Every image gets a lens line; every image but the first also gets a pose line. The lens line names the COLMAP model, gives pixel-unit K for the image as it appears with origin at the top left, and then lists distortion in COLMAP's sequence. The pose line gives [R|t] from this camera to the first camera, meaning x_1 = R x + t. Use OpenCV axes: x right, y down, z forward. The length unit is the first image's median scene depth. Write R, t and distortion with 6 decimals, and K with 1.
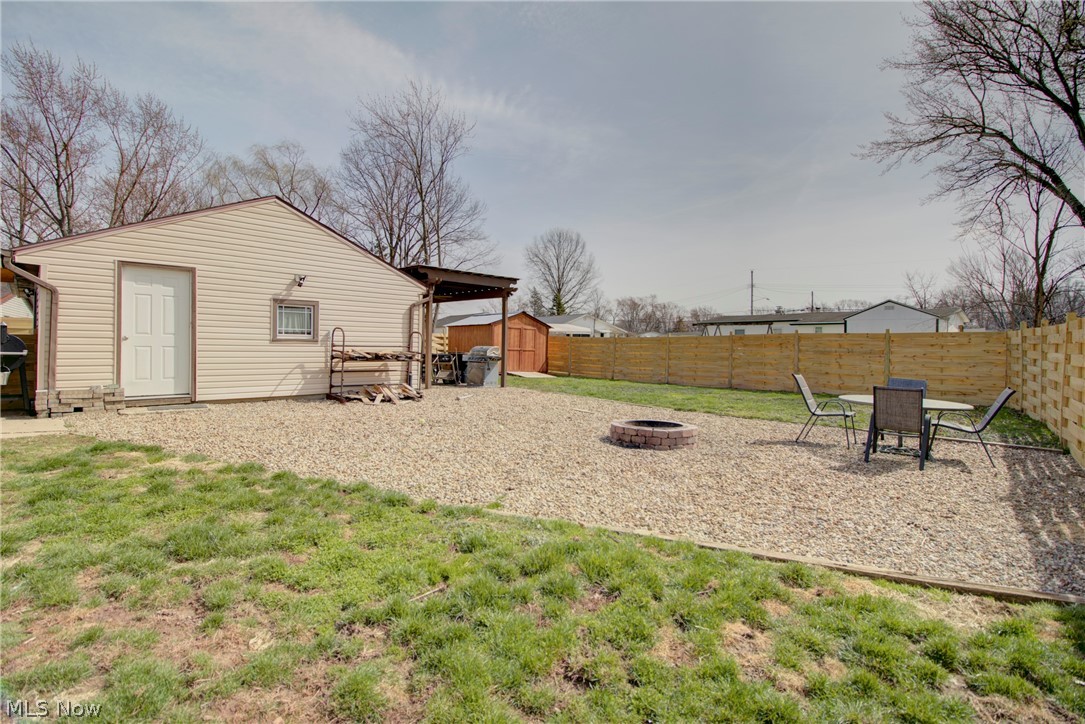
lens RADIAL K [[500.9, 0, 541.0], [0, 500.9, 348.1], [0, 0, 1]] dist [-0.001419, -0.000291]
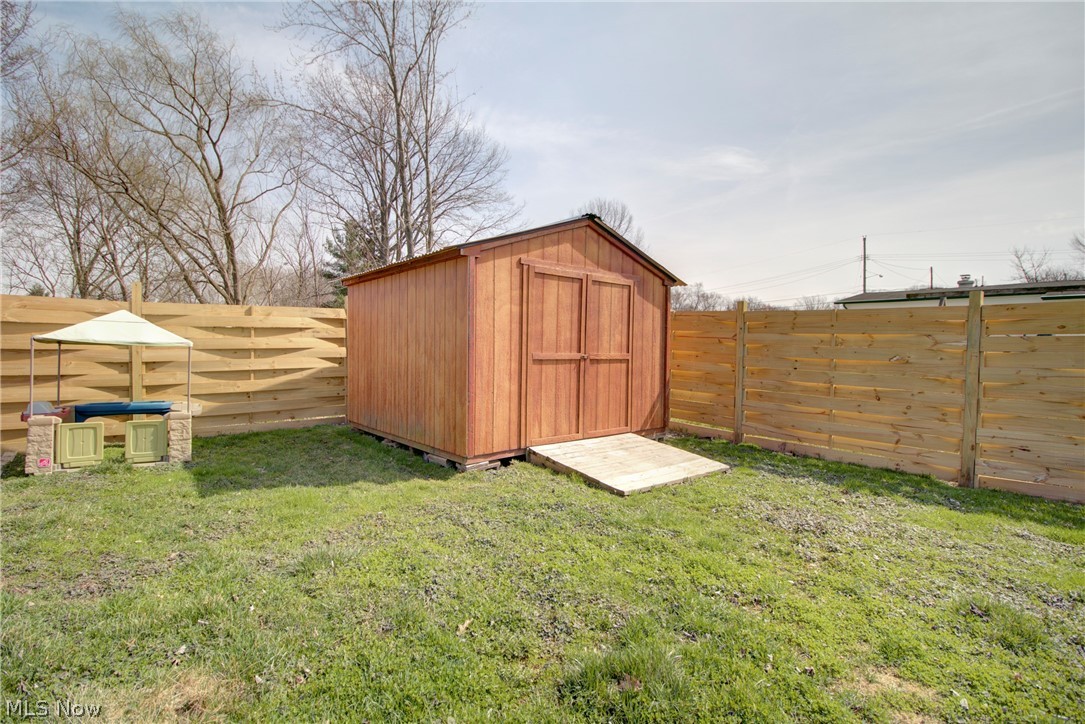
lens RADIAL K [[500.9, 0, 541.0], [0, 500.9, 348.1], [0, 0, 1]] dist [-0.001419, -0.000291]
pose [[0.997839, -0.009702, -0.064993, -0.041883], [0.010293, 0.999909, 0.008764, -0.004152], [0.064902, -0.009414, 0.997847, 0.677546]]
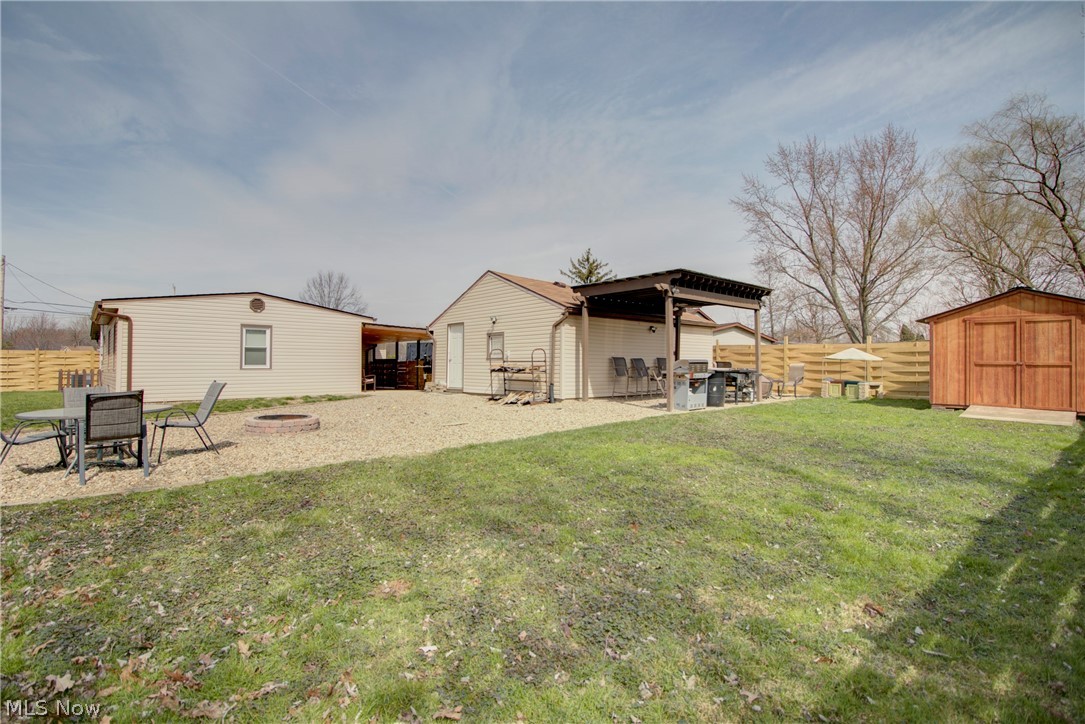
lens RADIAL K [[497.6, 0, 542.5], [0, 497.6, 362.0], [0, 0, 1]] dist [-0.000289, -0.000107]
pose [[-0.052602, -0.018445, -0.998445, 0.435844], [-0.001865, 0.999829, -0.018372, 0.010280], [0.998614, 0.000895, -0.052628, 0.516410]]
